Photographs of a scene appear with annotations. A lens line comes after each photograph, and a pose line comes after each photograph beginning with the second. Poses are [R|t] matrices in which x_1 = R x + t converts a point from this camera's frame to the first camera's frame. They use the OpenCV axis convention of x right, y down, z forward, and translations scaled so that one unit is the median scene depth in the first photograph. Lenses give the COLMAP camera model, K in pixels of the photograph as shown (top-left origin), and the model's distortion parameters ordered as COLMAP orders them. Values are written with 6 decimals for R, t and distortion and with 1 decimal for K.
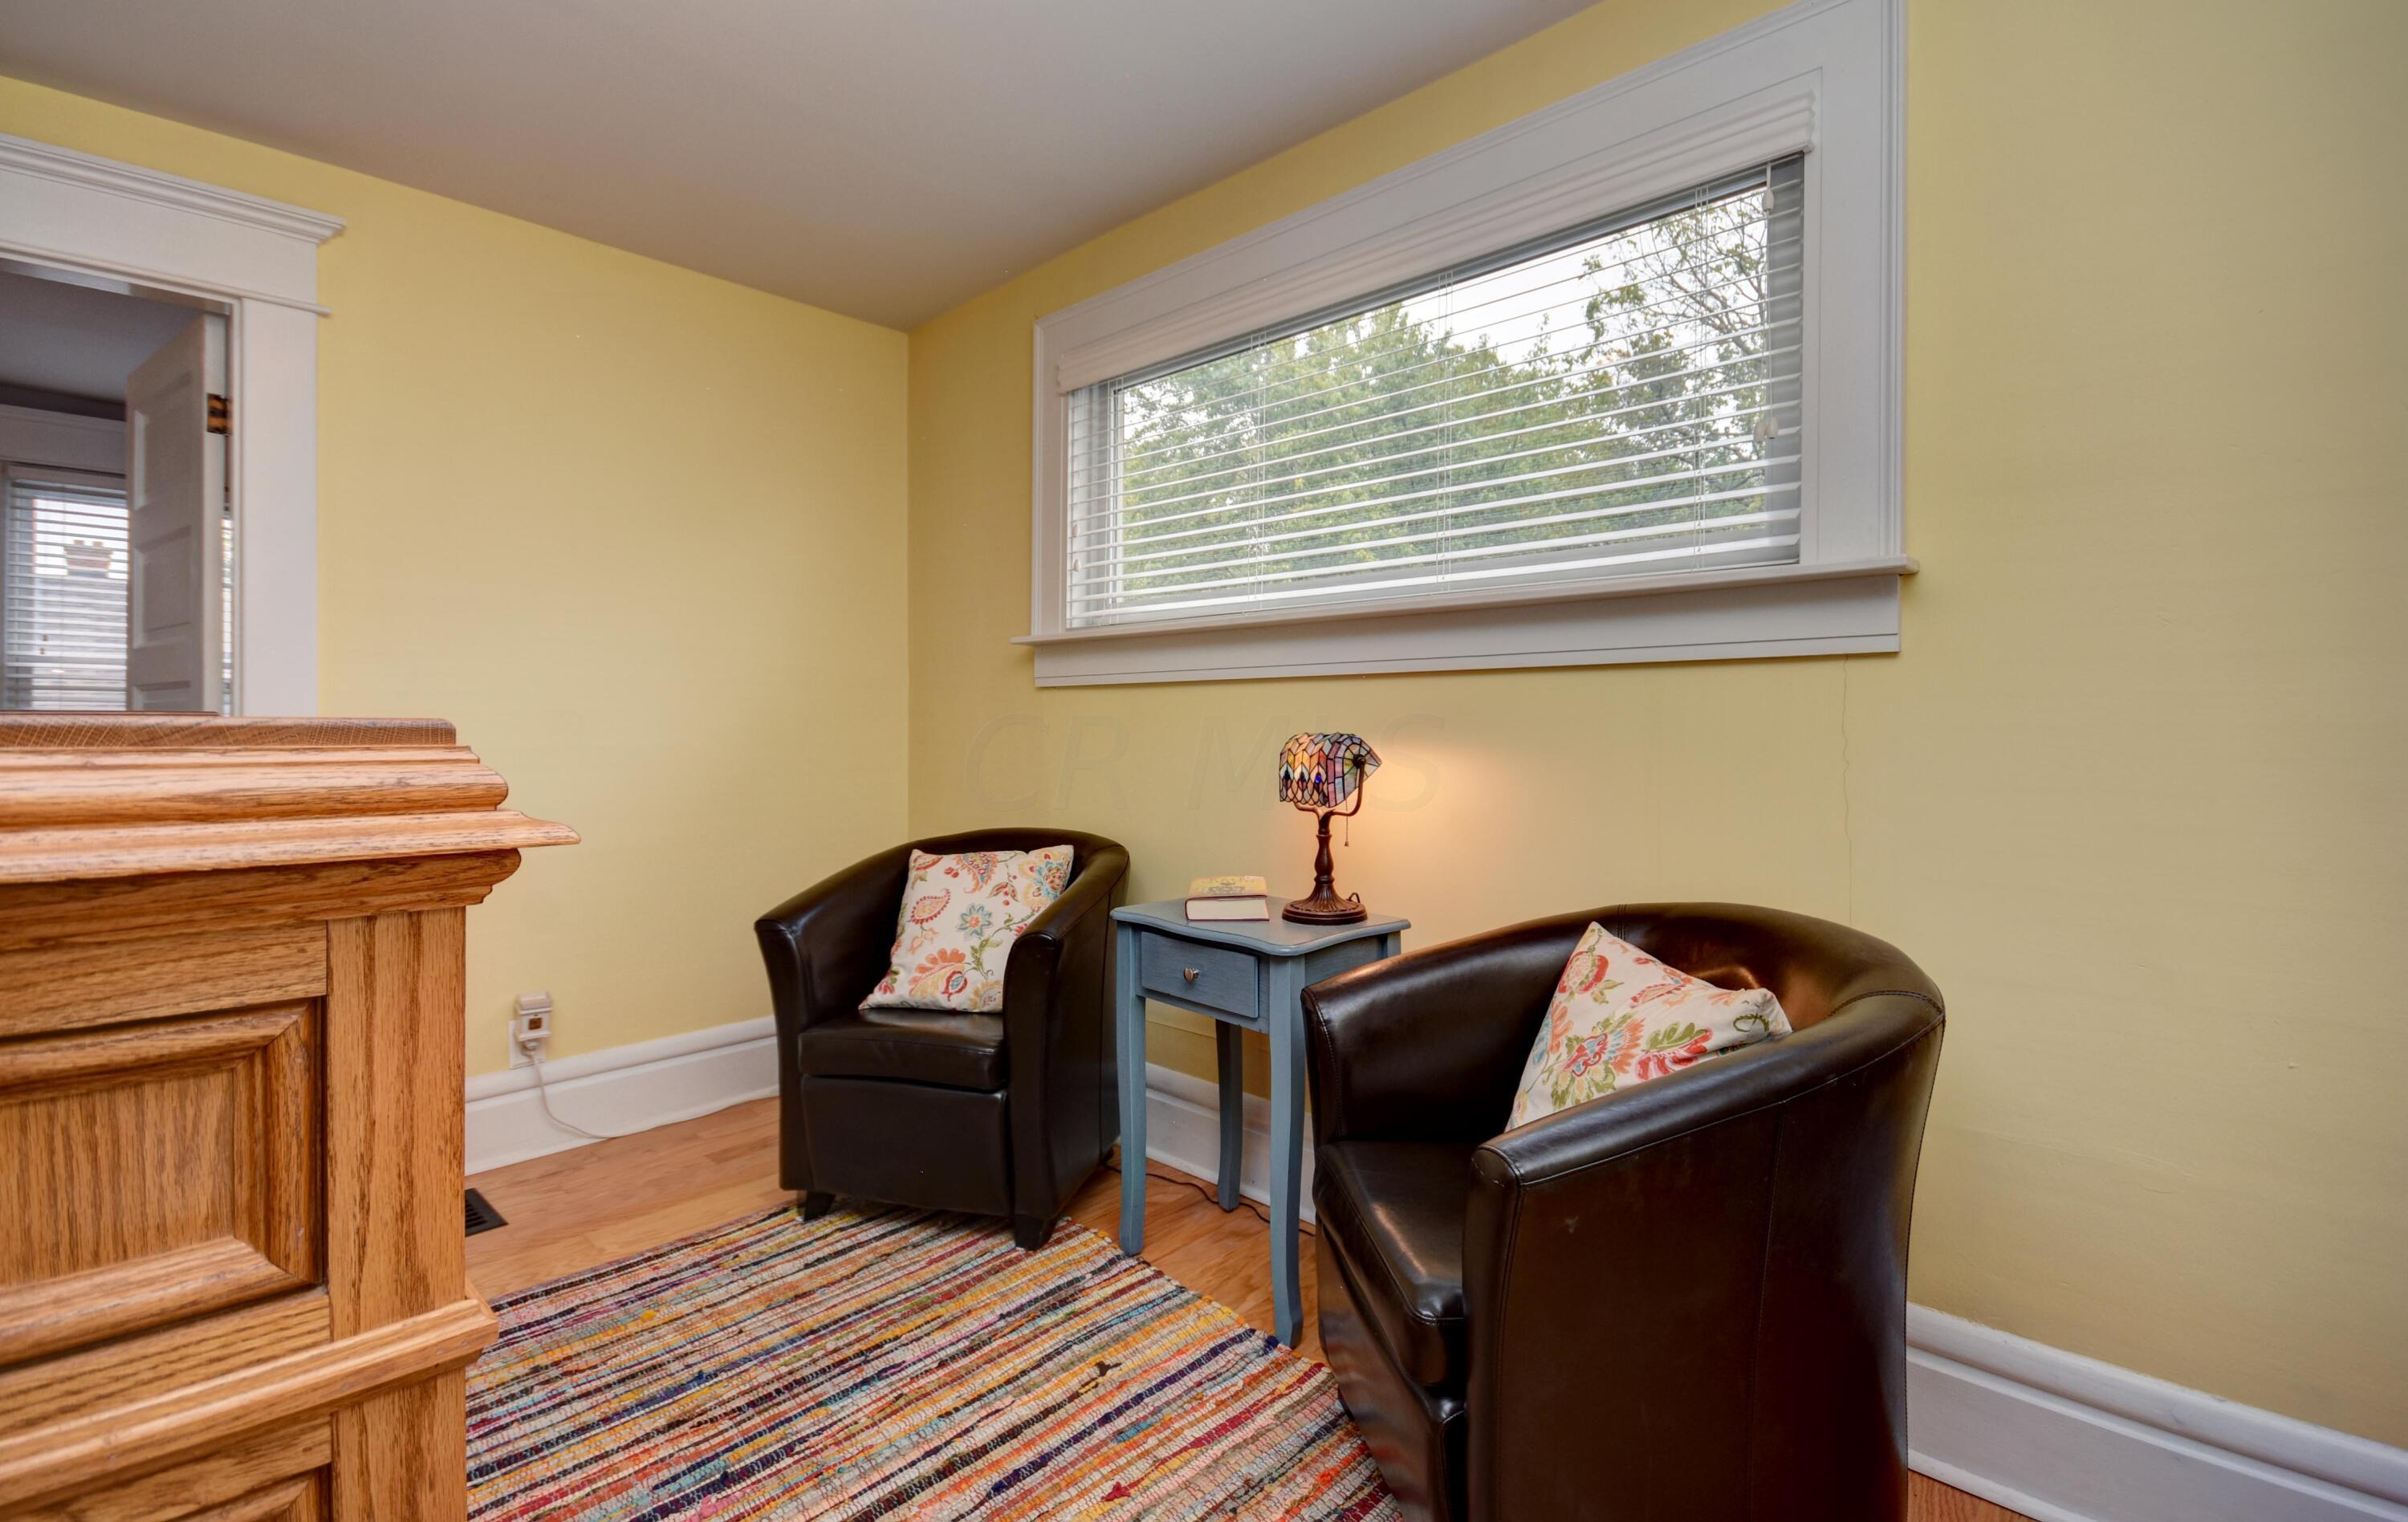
lens RADIAL K [[1070.6, 0, 1200.4], [0, 1070.6, 731.8], [0, 0, 1]] dist [0.000036, -0.000022]
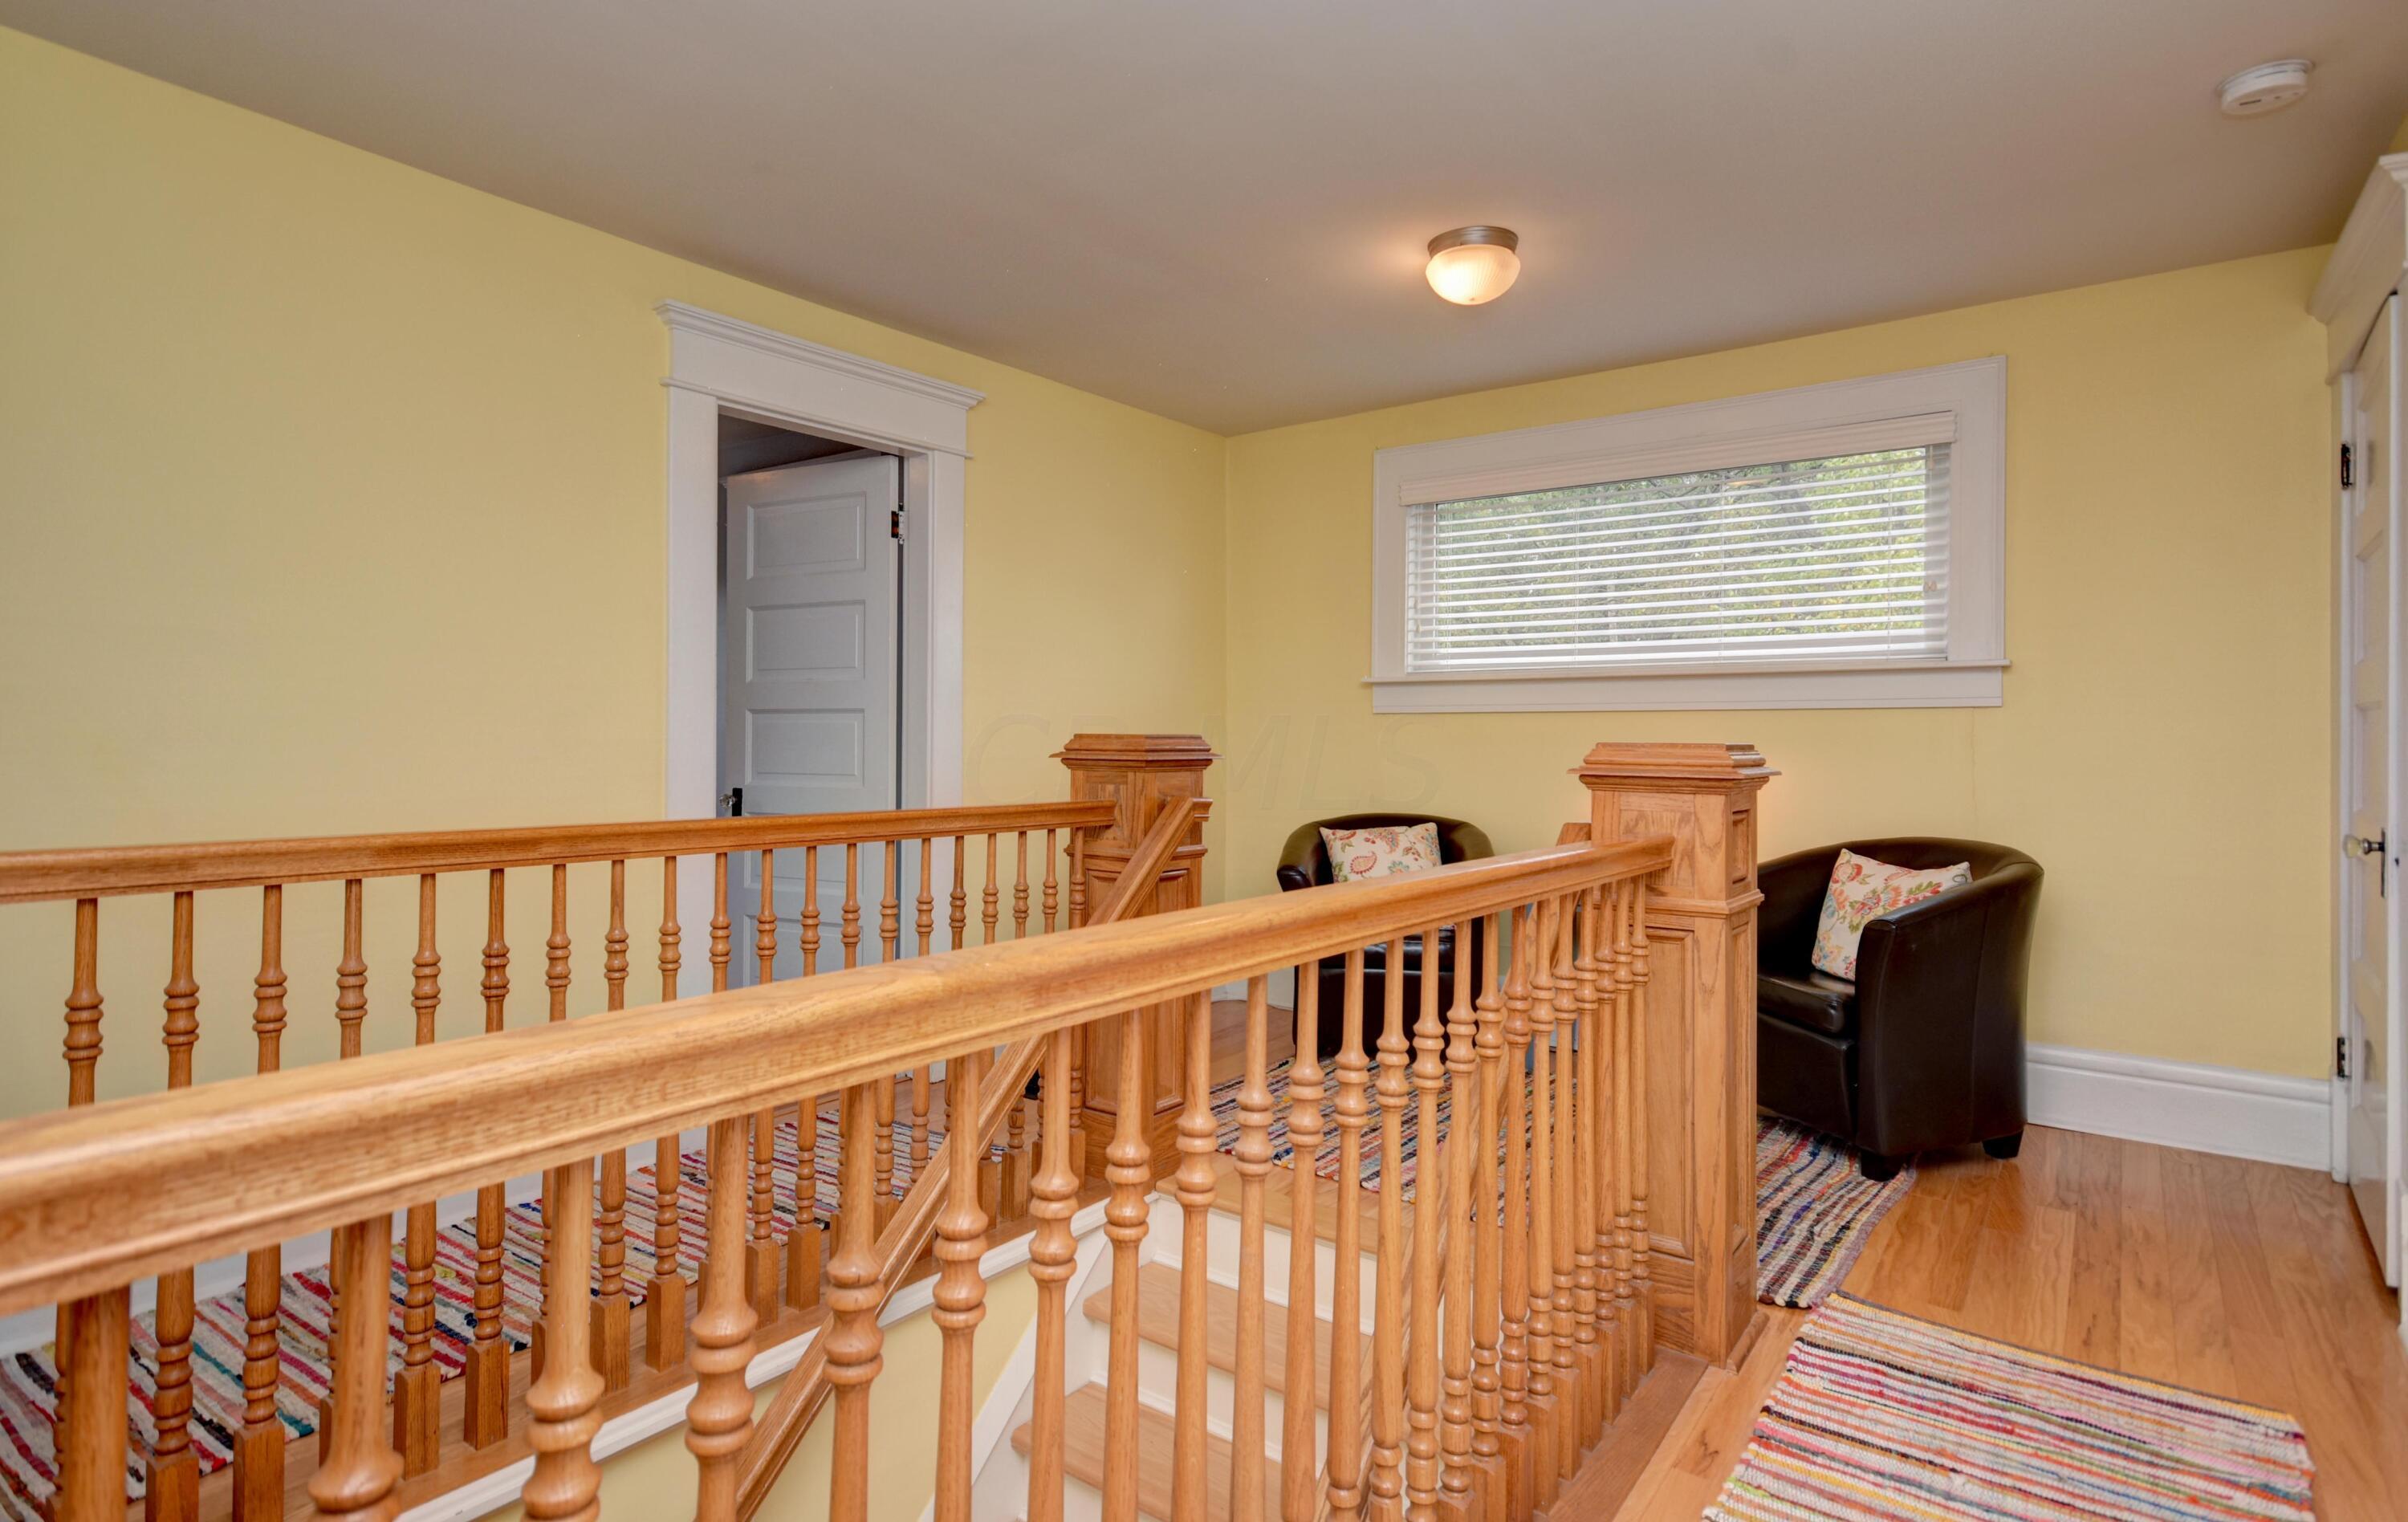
lens RADIAL K [[1226.3, 0, 1204.0], [0, 1226.3, 761.0], [0, 0, 1]] dist [-0.000376, -0.000098]
pose [[0.993678, 0.002319, 0.112245, -0.691134], [-0.003671, 0.999923, 0.011841, 0.001379], [-0.112209, -0.012178, 0.993610, -0.704153]]
